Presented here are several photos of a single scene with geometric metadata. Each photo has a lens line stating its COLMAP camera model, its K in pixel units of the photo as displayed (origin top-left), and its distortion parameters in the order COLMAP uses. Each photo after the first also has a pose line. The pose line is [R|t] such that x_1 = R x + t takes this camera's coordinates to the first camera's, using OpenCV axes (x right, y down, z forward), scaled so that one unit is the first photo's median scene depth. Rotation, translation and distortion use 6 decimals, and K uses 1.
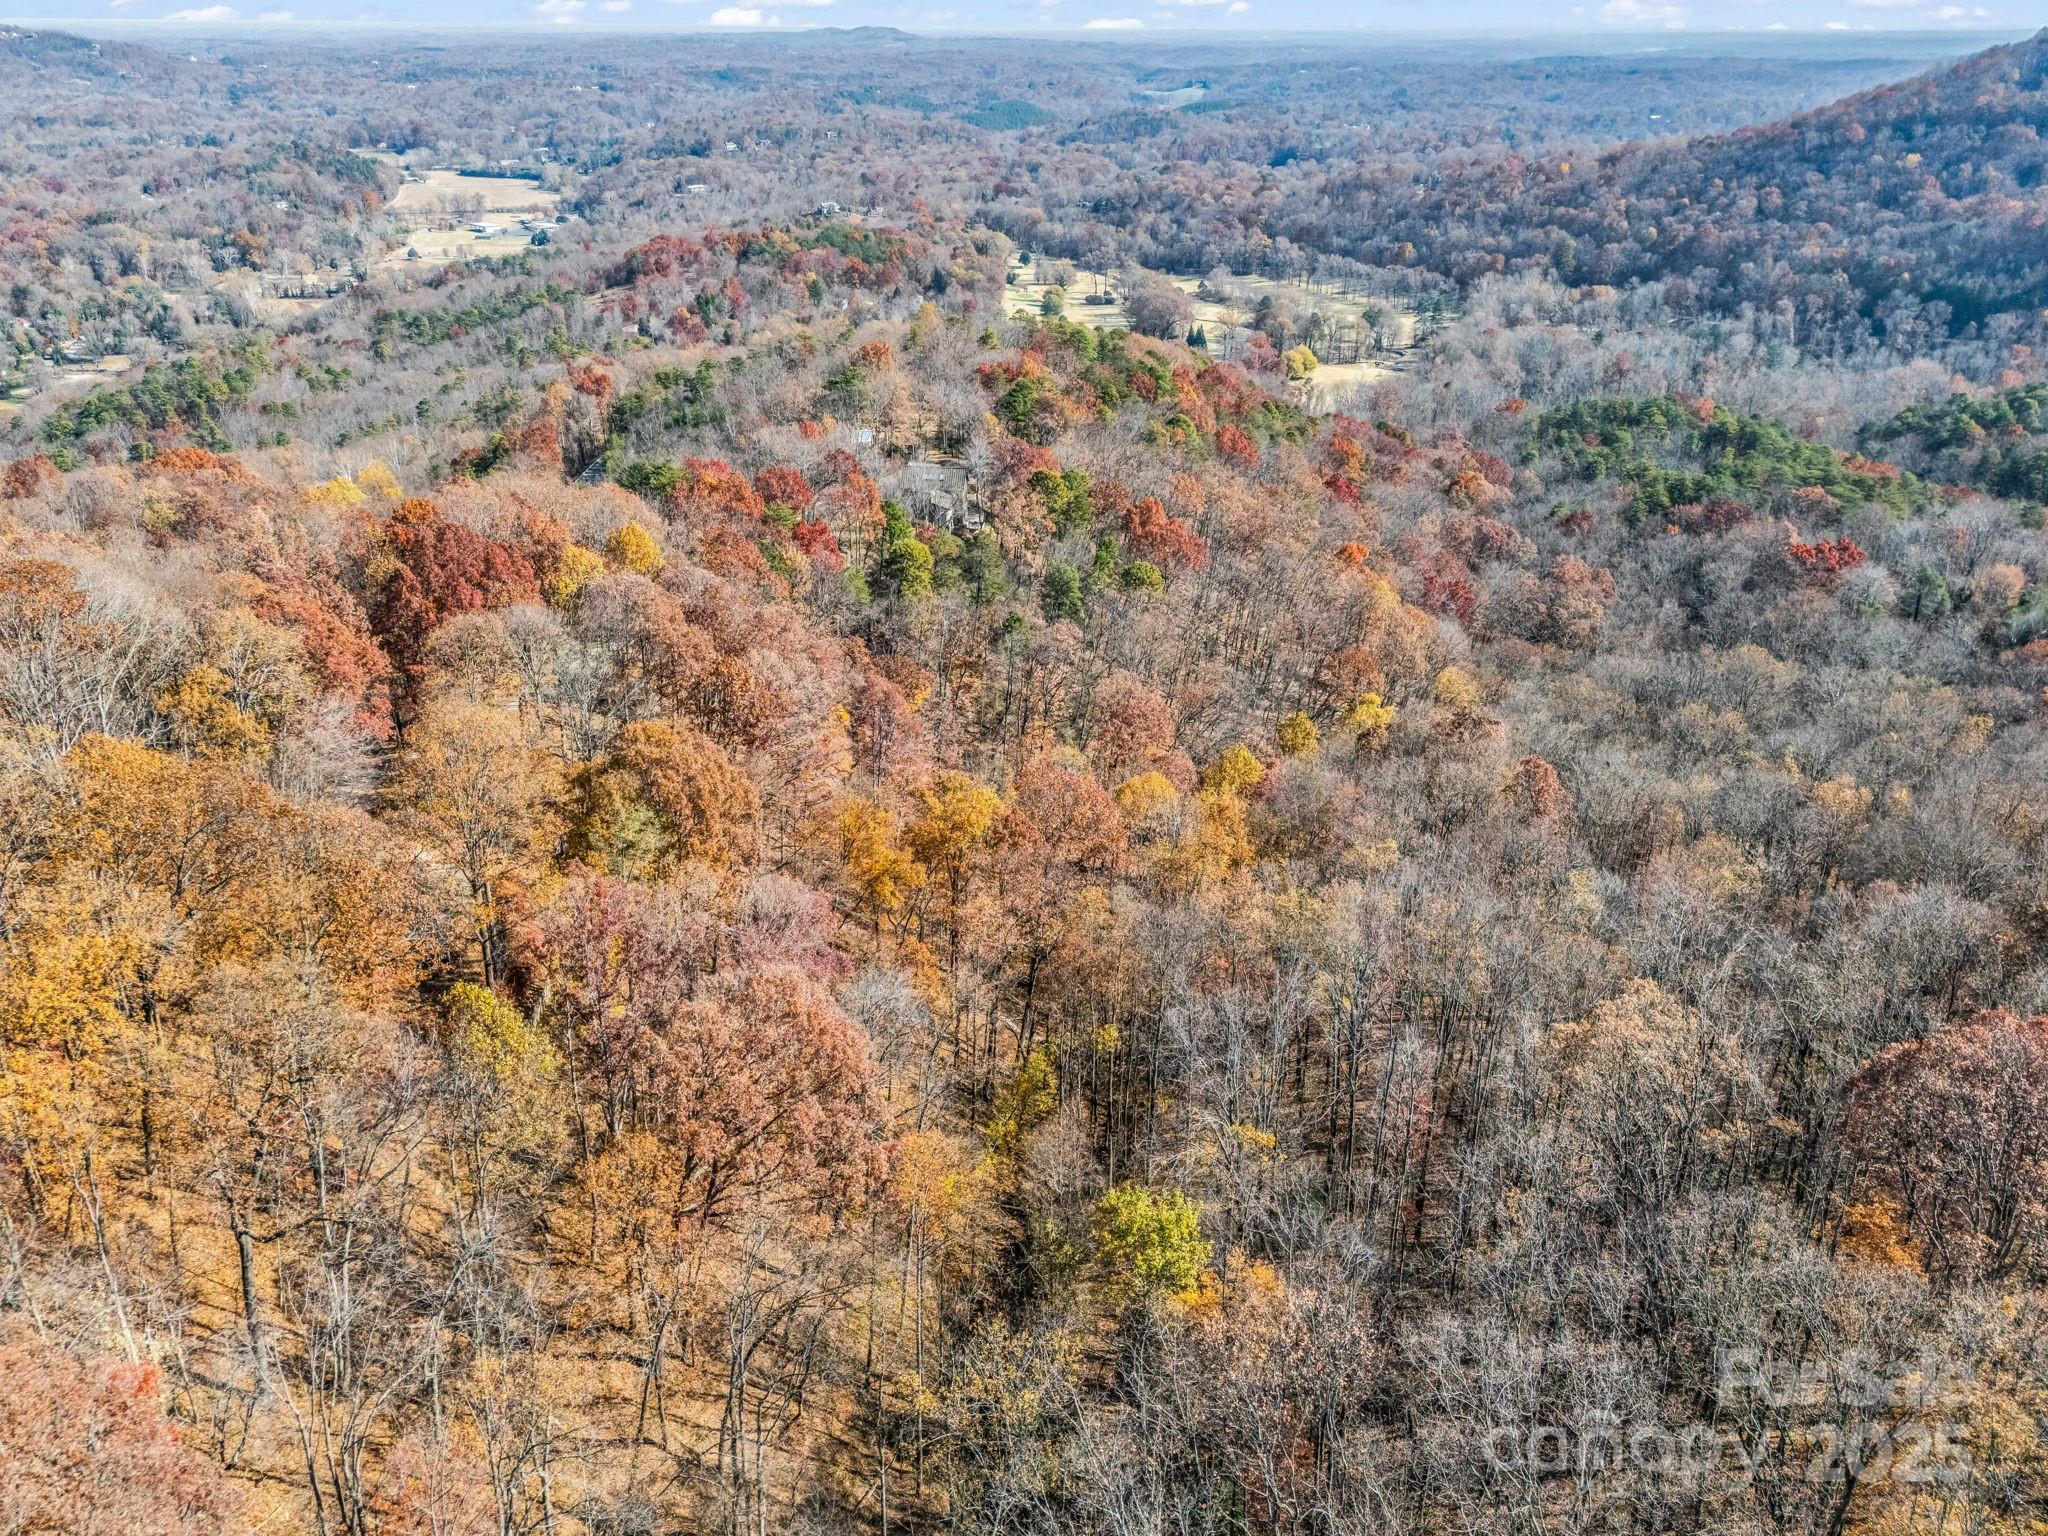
lens RADIAL K [[1519.2, 0, 1021.9], [0, 1519.2, 795.2], [0, 0, 1]] dist [0.079277, -0.081717]
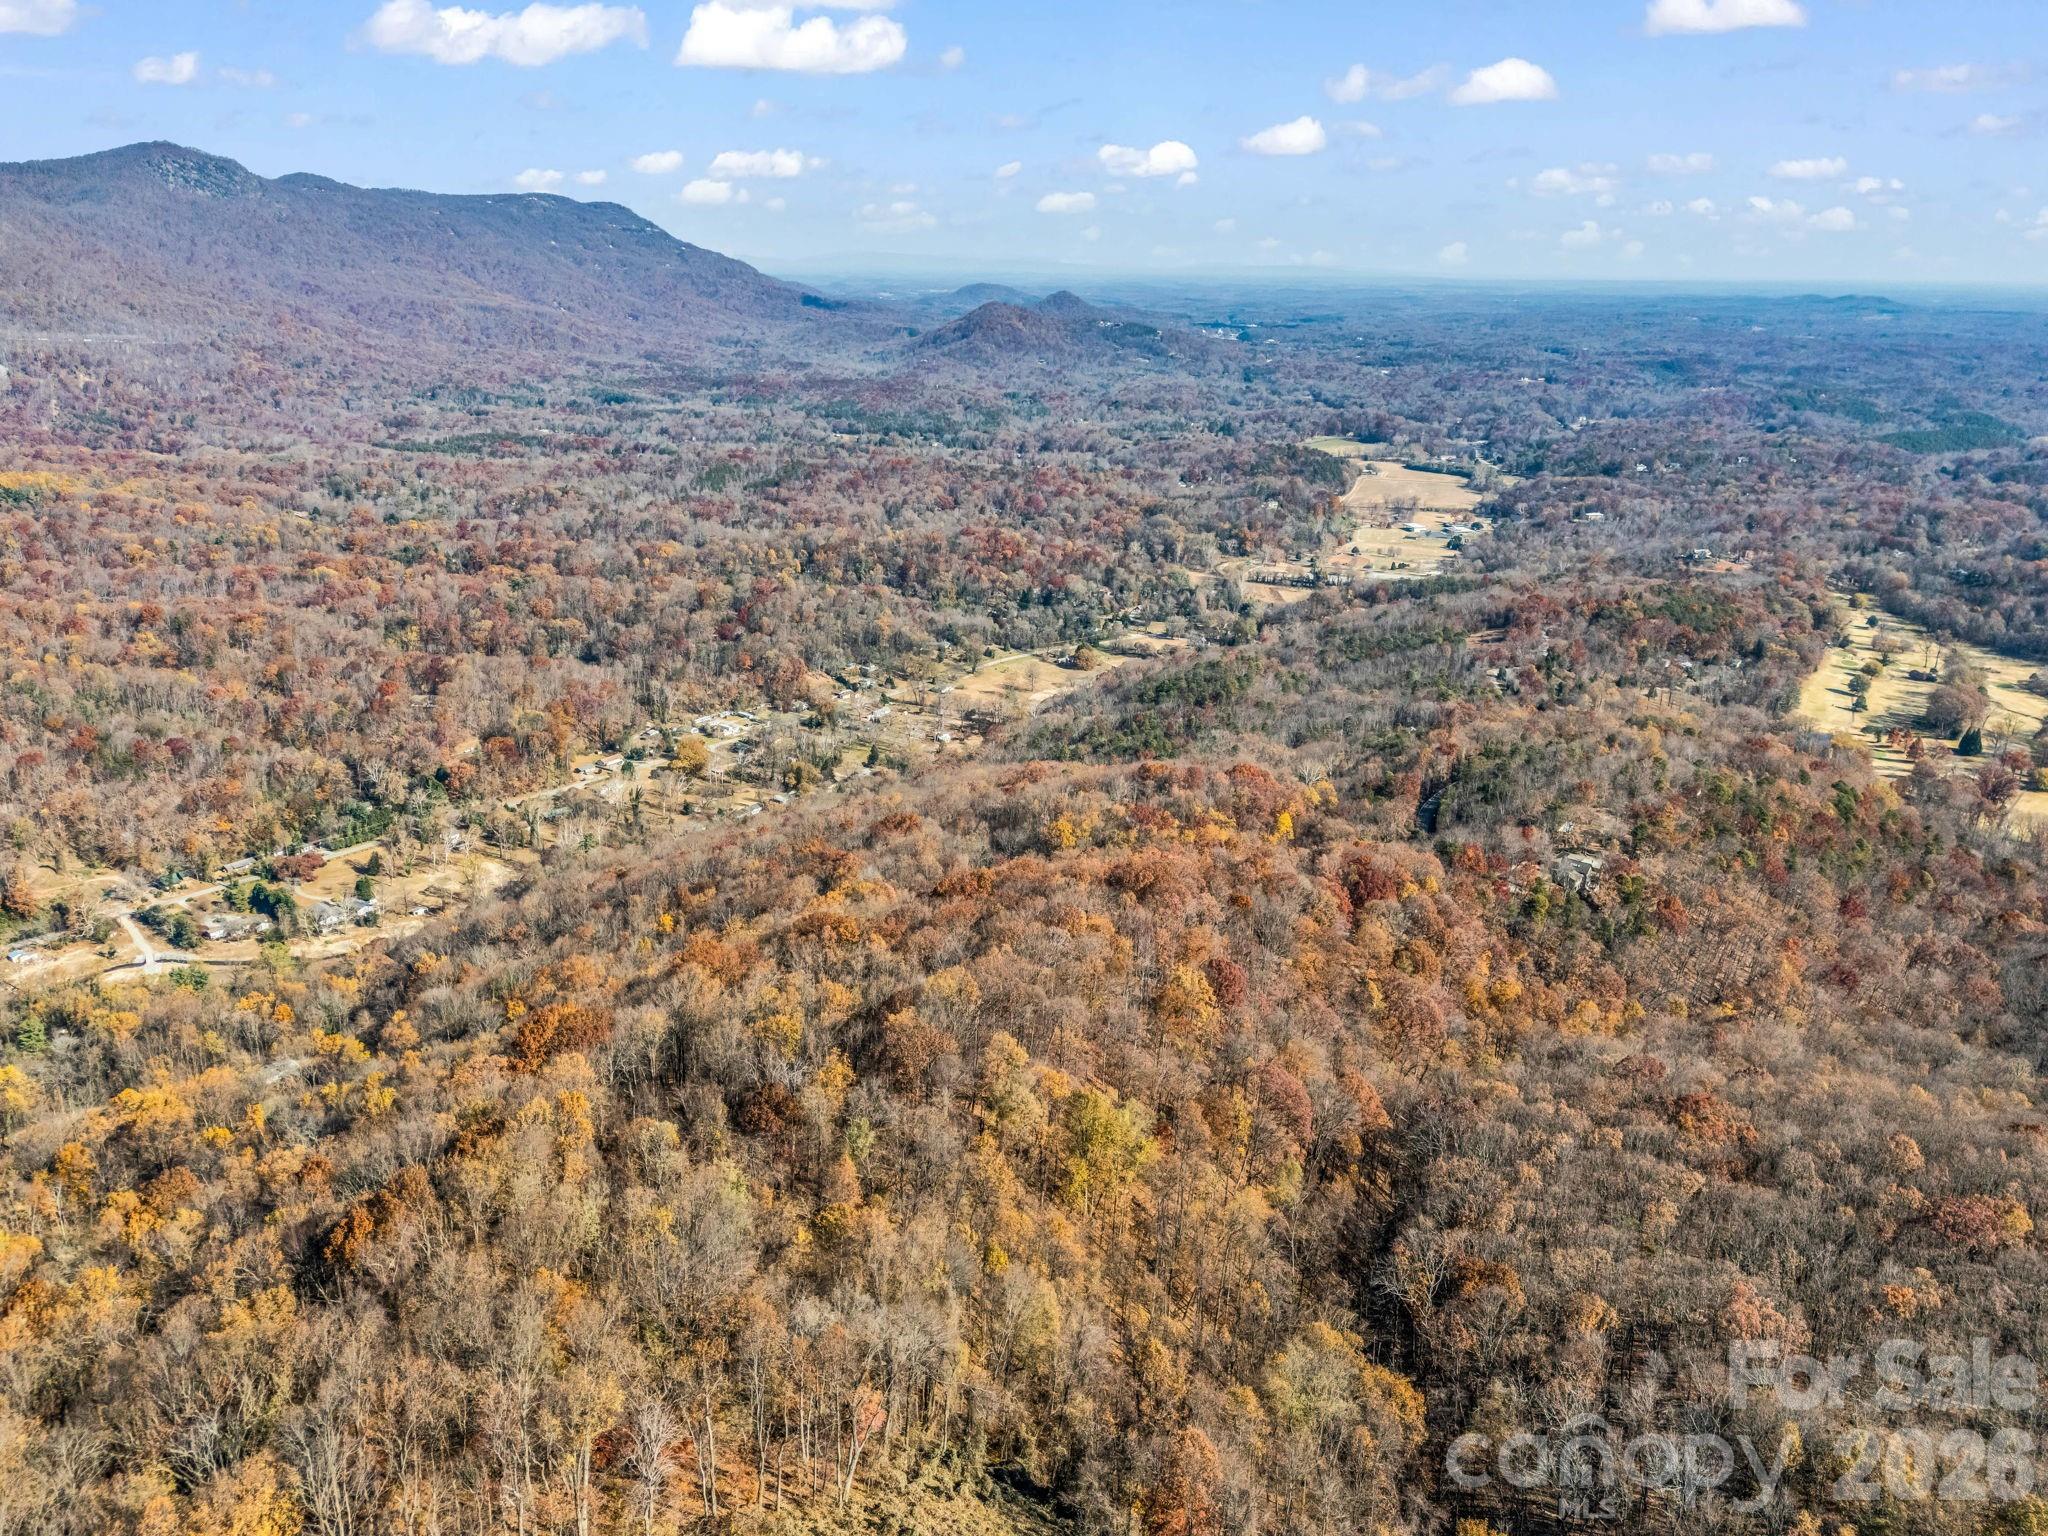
lens RADIAL K [[1513.6, 0, 1021.7], [0, 1513.6, 737.6], [0, 0, 1]] dist [0.115981, -0.147365]
pose [[0.841918, 0.172056, -0.511440, 0.090335], [-0.257391, 0.961079, -0.100389, 0.011761], [0.474261, 0.216159, 0.853435, -0.324862]]
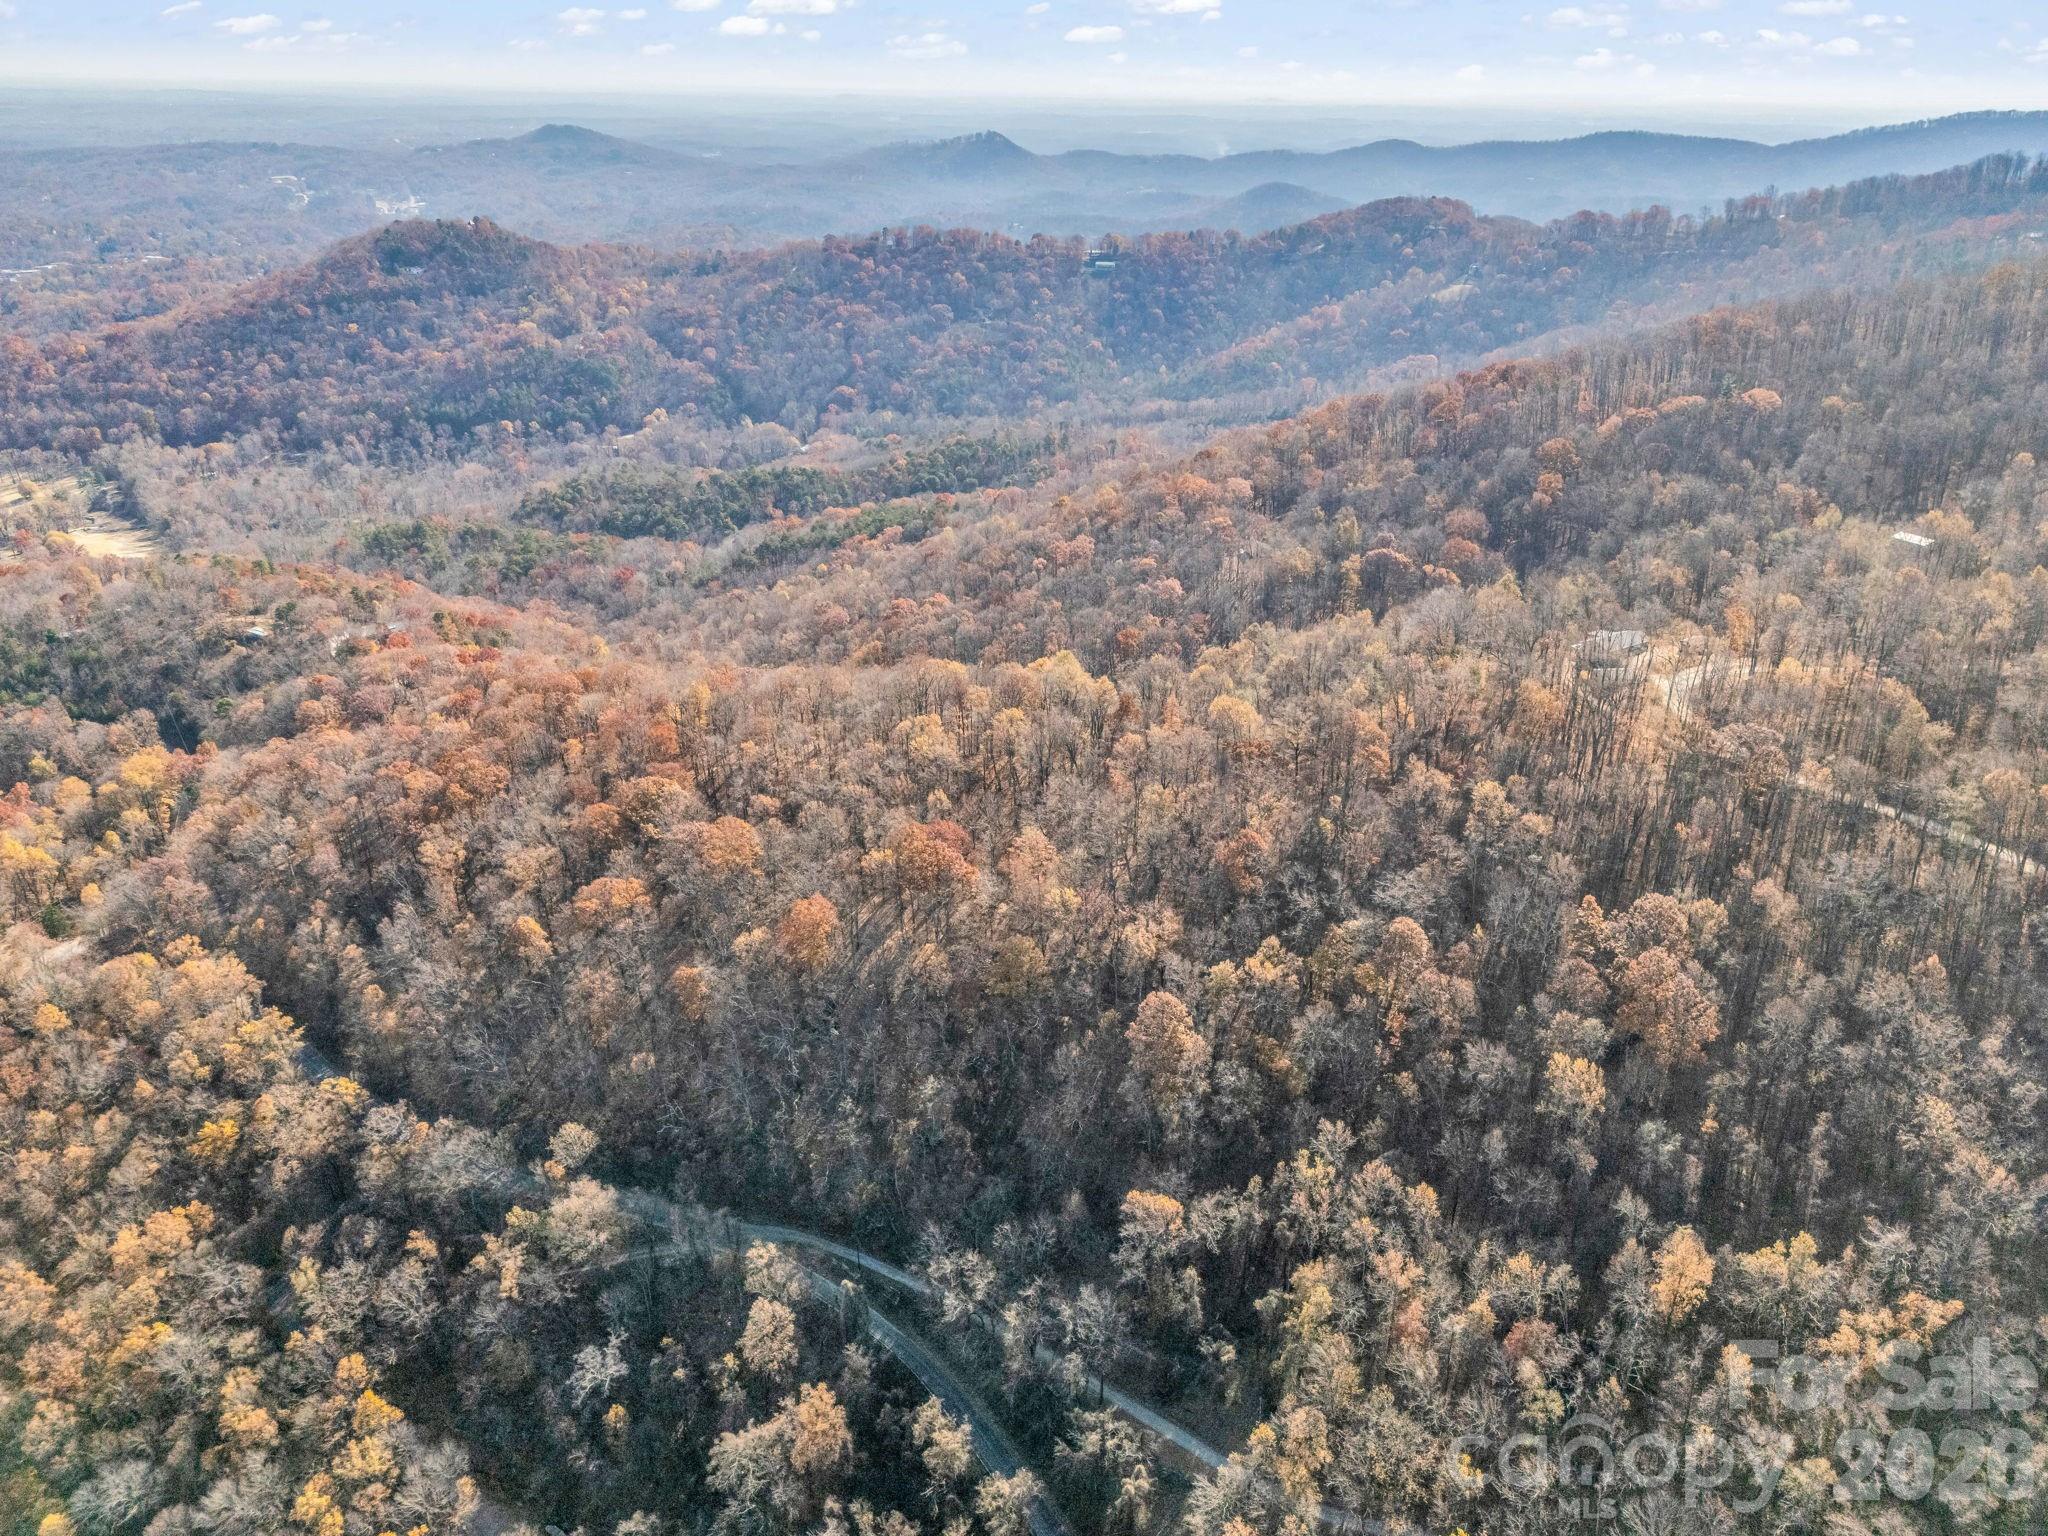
lens RADIAL K [[1514.8, 0, 1027.1], [0, 1514.8, 805.1], [0, 0, 1]] dist [0.052655, -0.033920]
pose [[0.522585, -0.369515, 0.768351, -0.384551], [0.378768, 0.908004, 0.179062, 0.000839], [-0.763832, 0.197452, 0.614470, -0.323291]]
